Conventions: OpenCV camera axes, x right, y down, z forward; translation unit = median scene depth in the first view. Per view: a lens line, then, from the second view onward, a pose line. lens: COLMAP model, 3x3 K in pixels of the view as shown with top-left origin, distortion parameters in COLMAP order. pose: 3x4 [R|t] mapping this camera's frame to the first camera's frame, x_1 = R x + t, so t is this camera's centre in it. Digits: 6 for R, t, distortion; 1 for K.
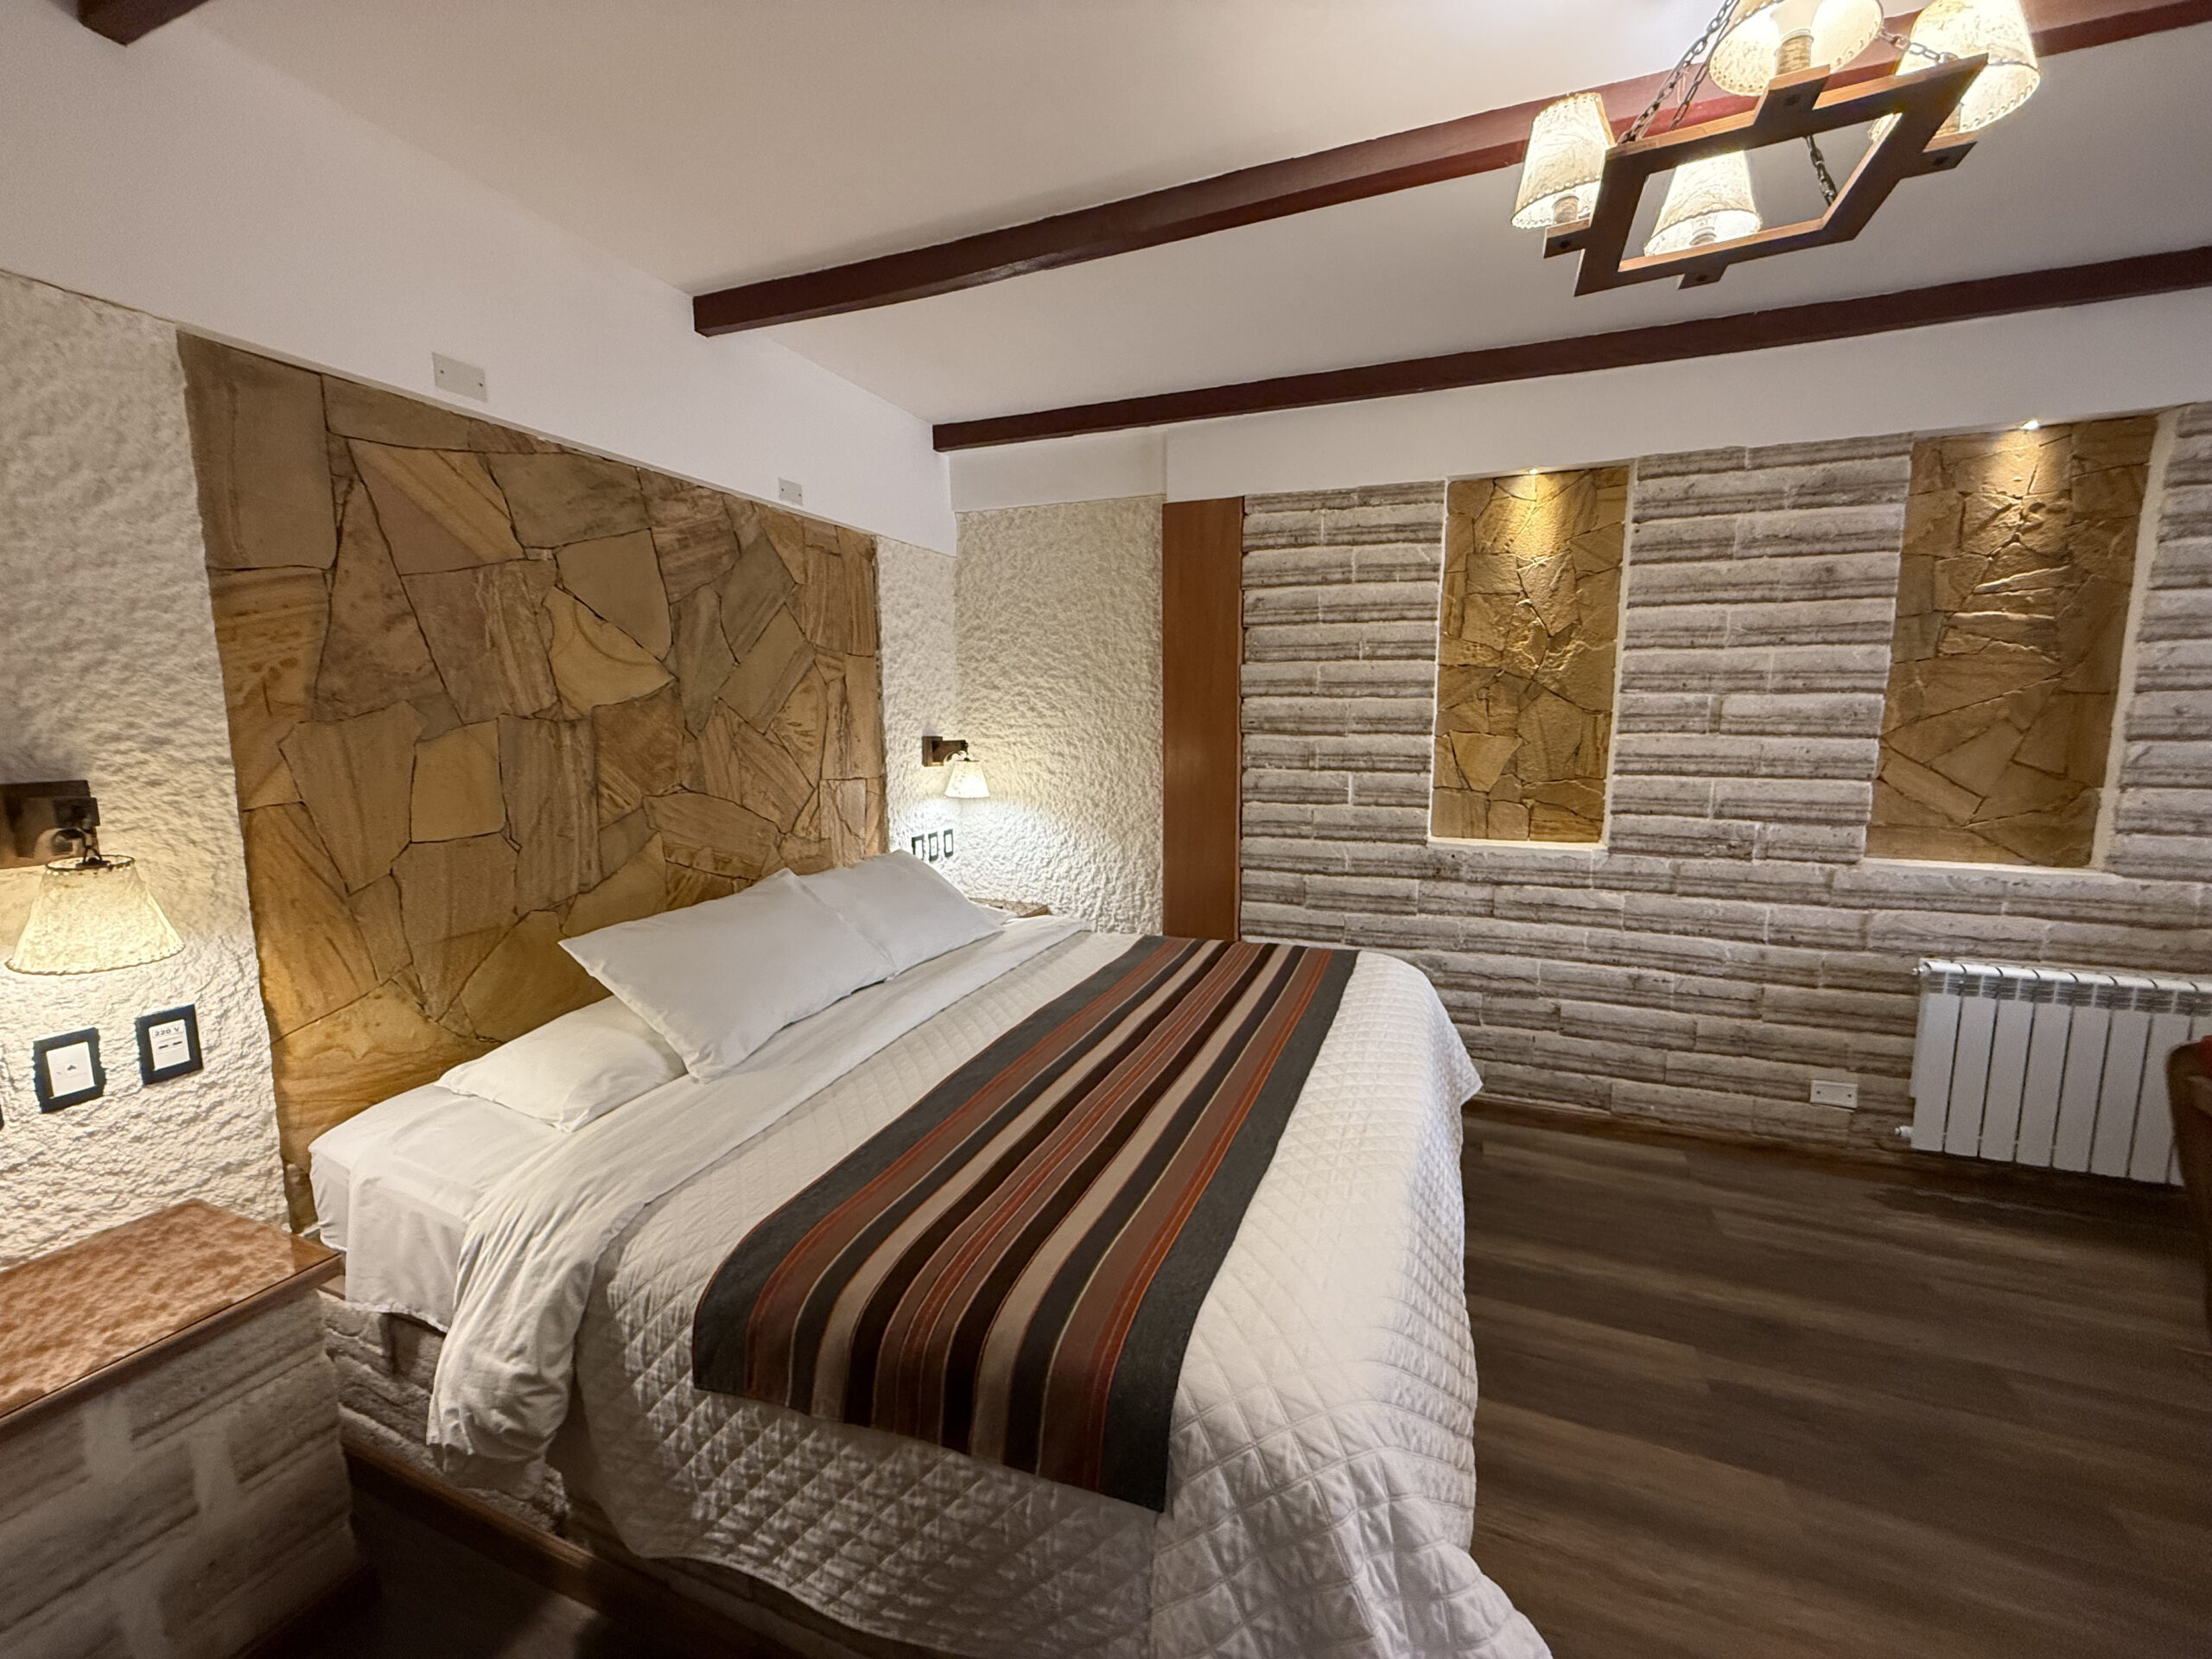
lens RADIAL K [[883.2, 0, 1101.5], [0, 883.2, 826.3], [0, 0, 1]] dist [0.004369, -0.000662]
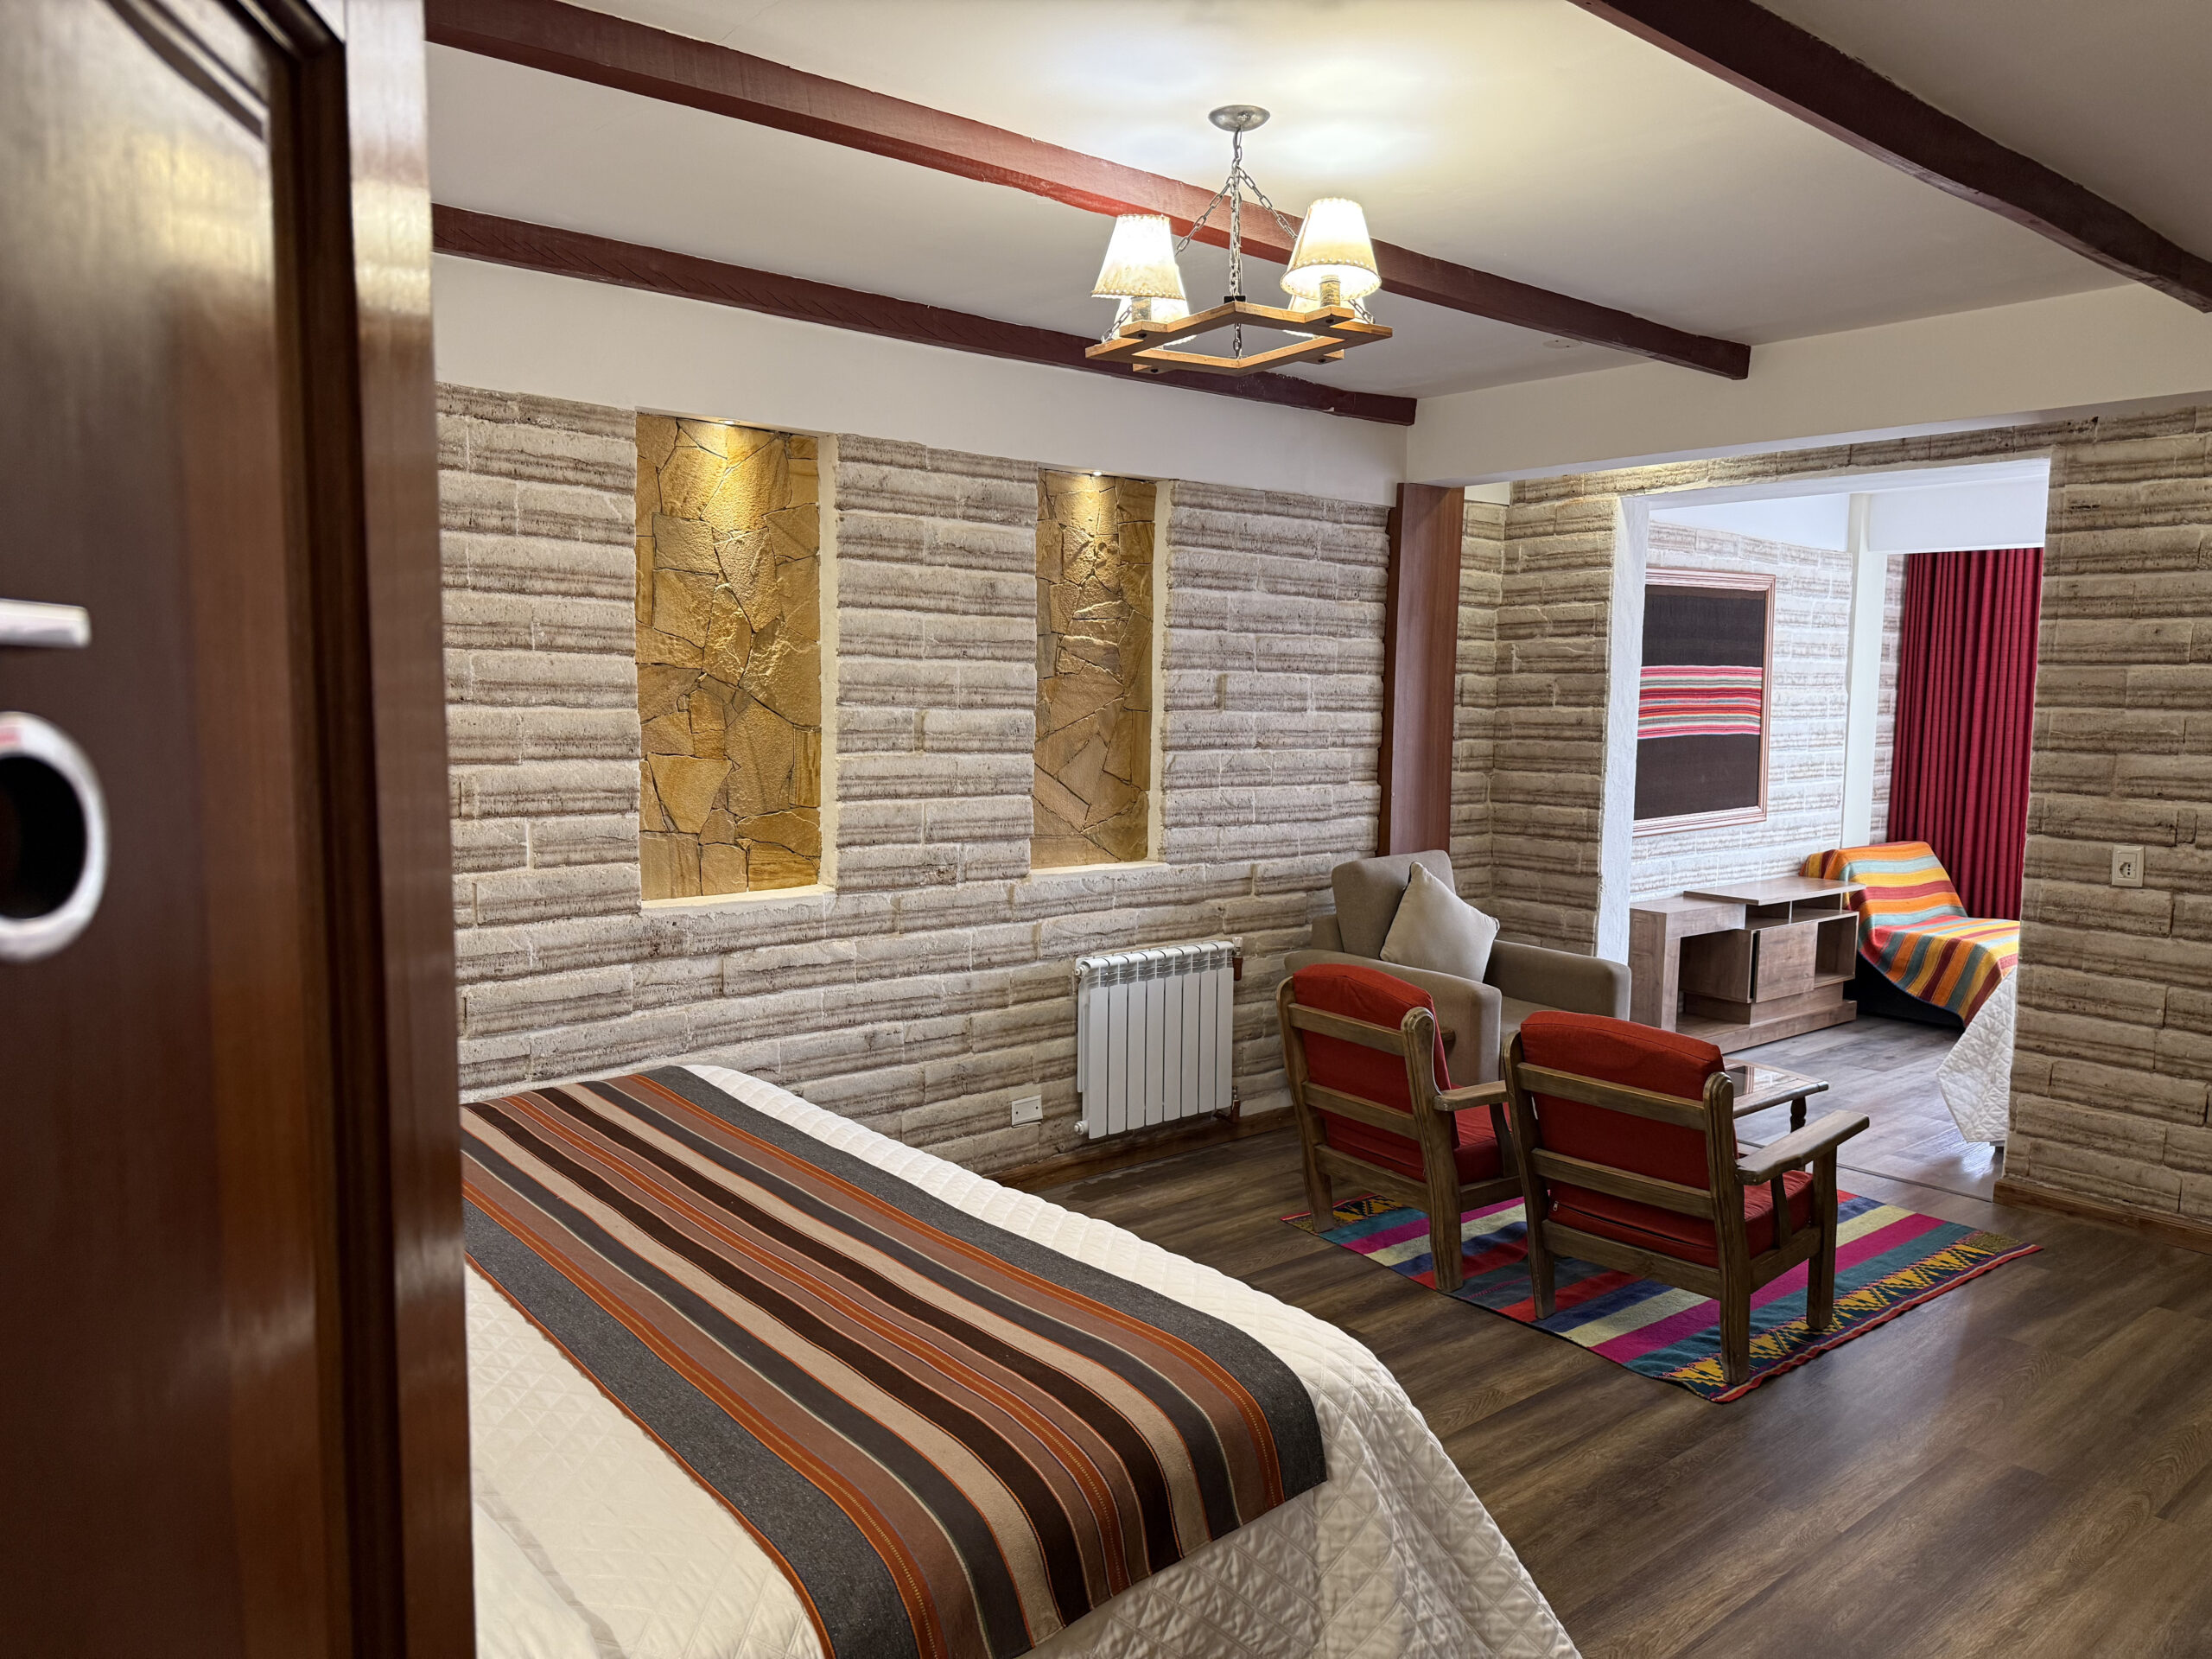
lens RADIAL K [[1544.8, 0, 1106.2], [0, 1544.8, 835.5], [0, 0, 1]] dist [0.059493, -0.013532]
pose [[0.464626, -0.075282, 0.882301, -0.628583], [0.097833, 0.994644, 0.033348, -0.051951], [-0.880086, 0.070824, 0.469502, 0.085336]]
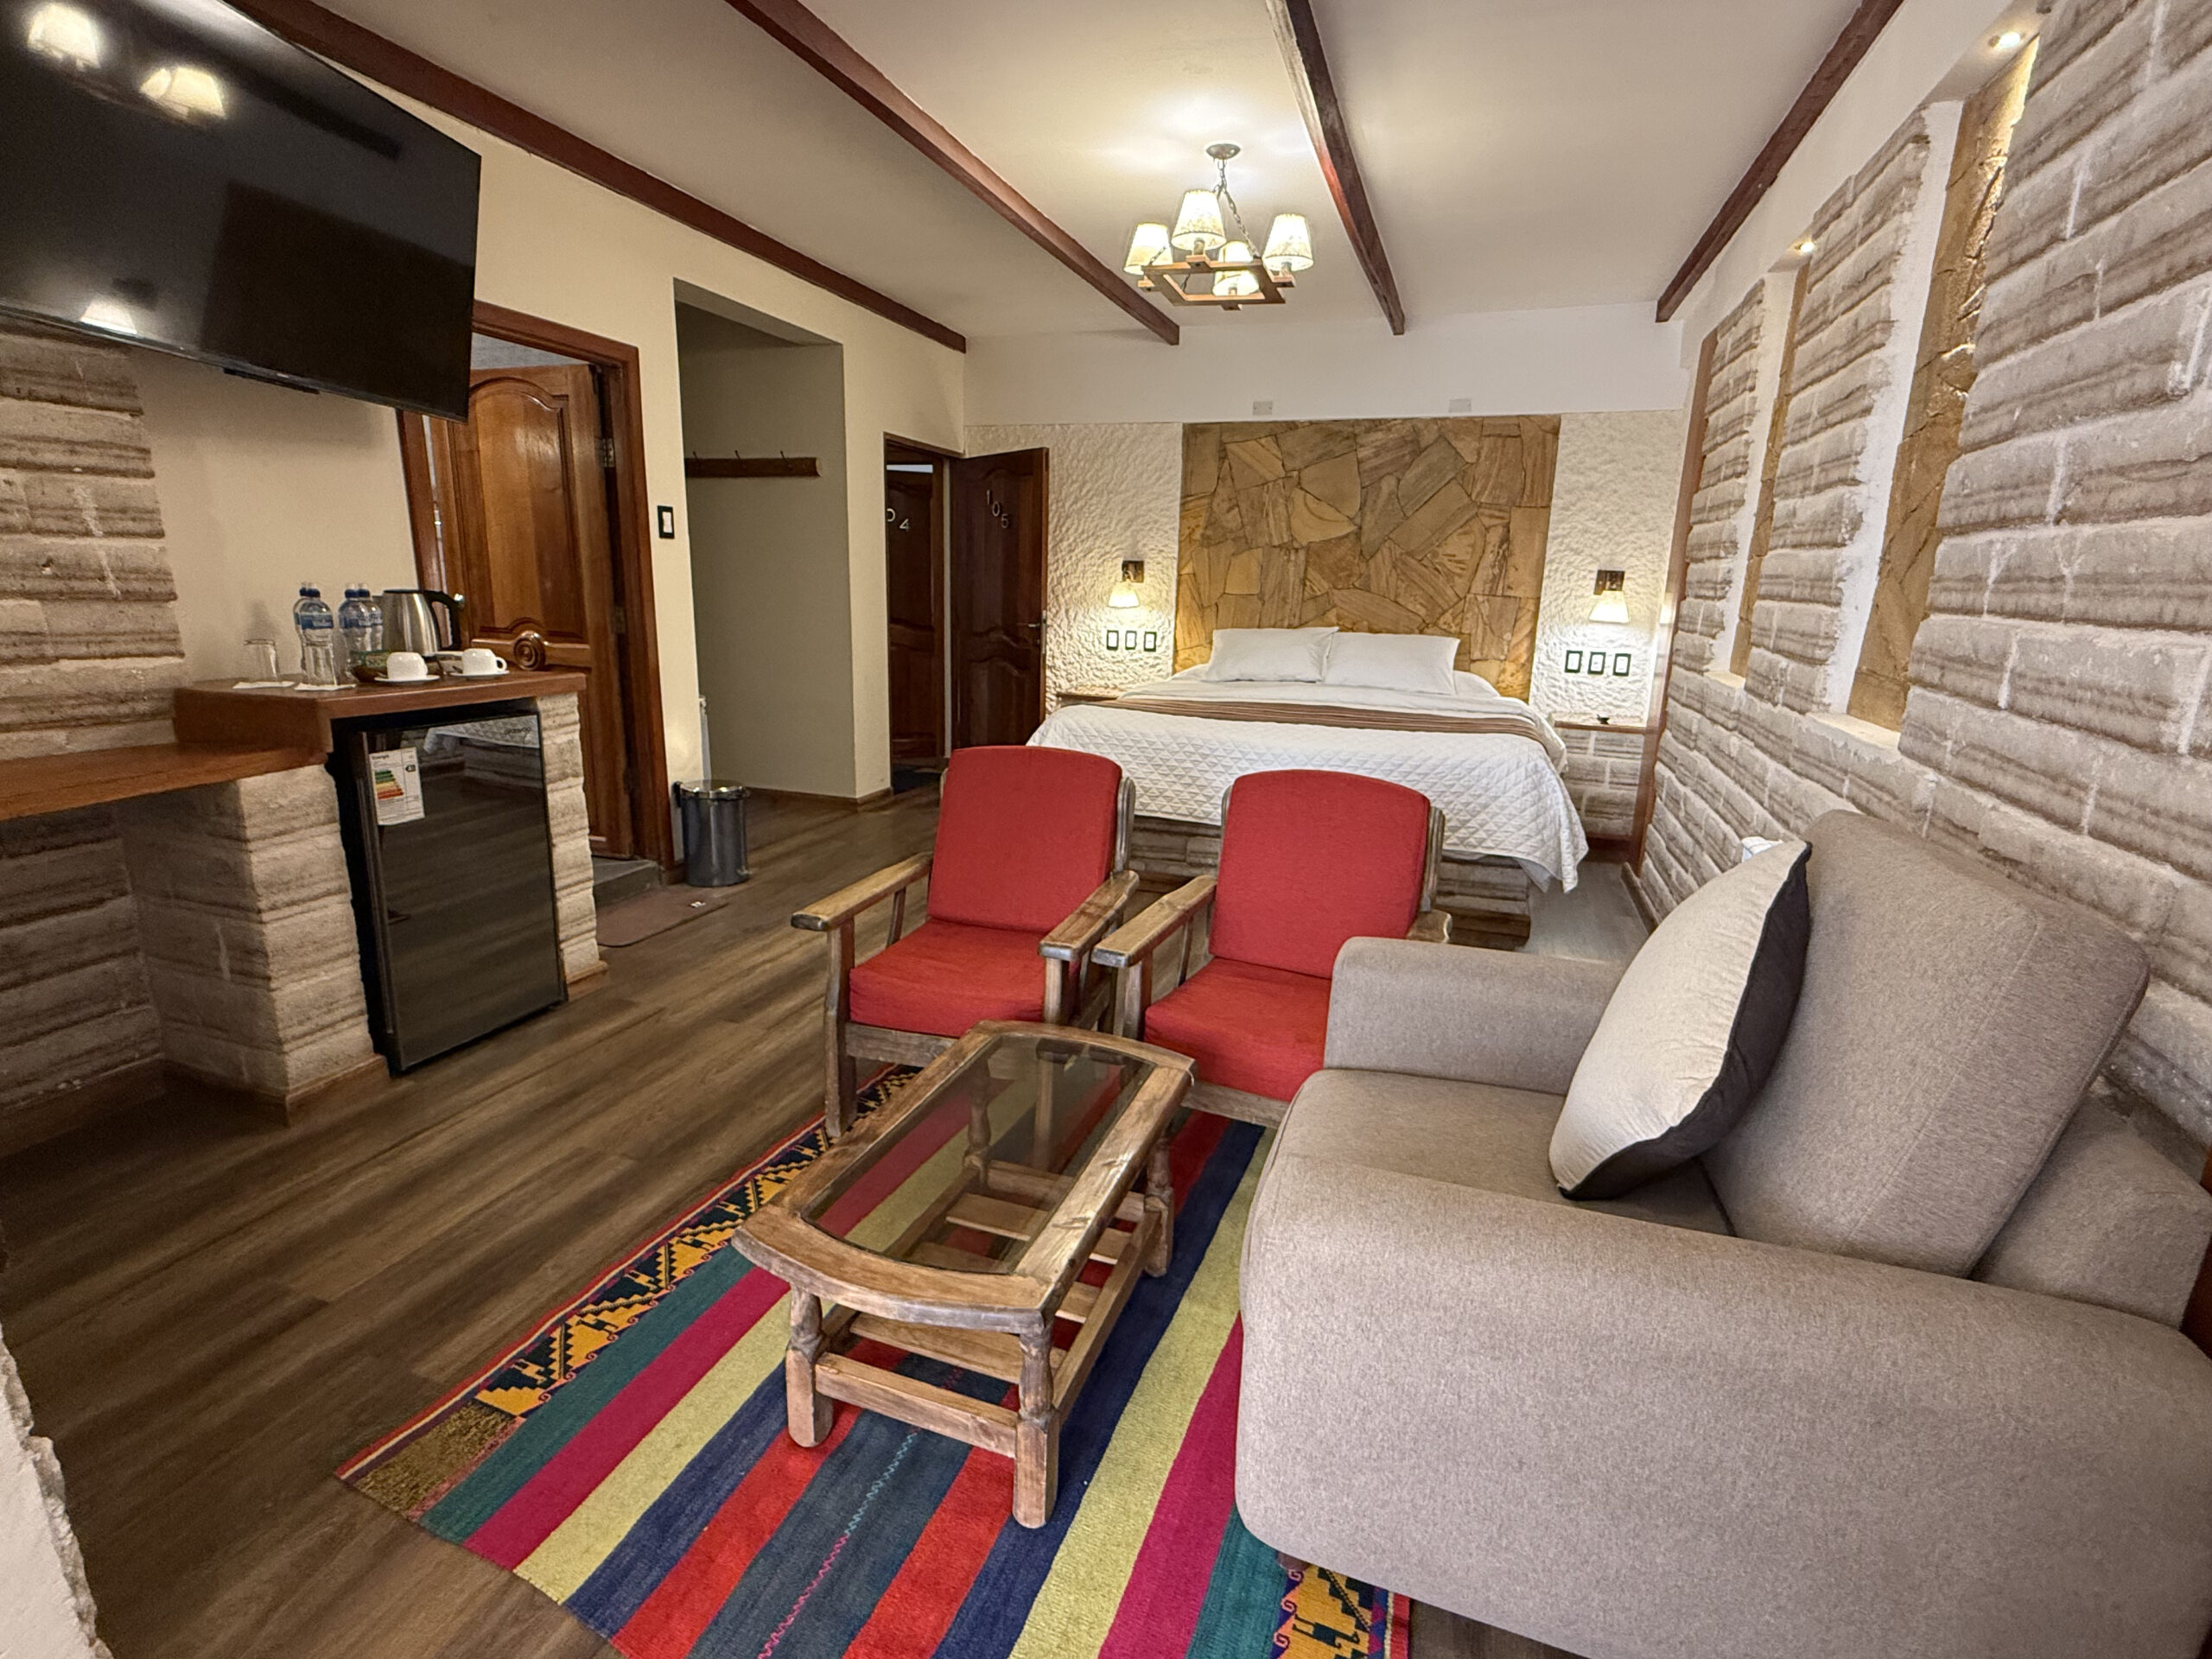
lens RADIAL K [[1046.9, 0, 1093.9], [0, 1046.9, 820.0], [0, 0, 1]] dist [0.015706, 0.000007]
pose [[0.047871, 0.232087, -0.971516, 1.834629], [-0.156762, 0.962324, 0.222167, 0.027204], [0.986476, 0.141662, 0.082450, 0.331785]]
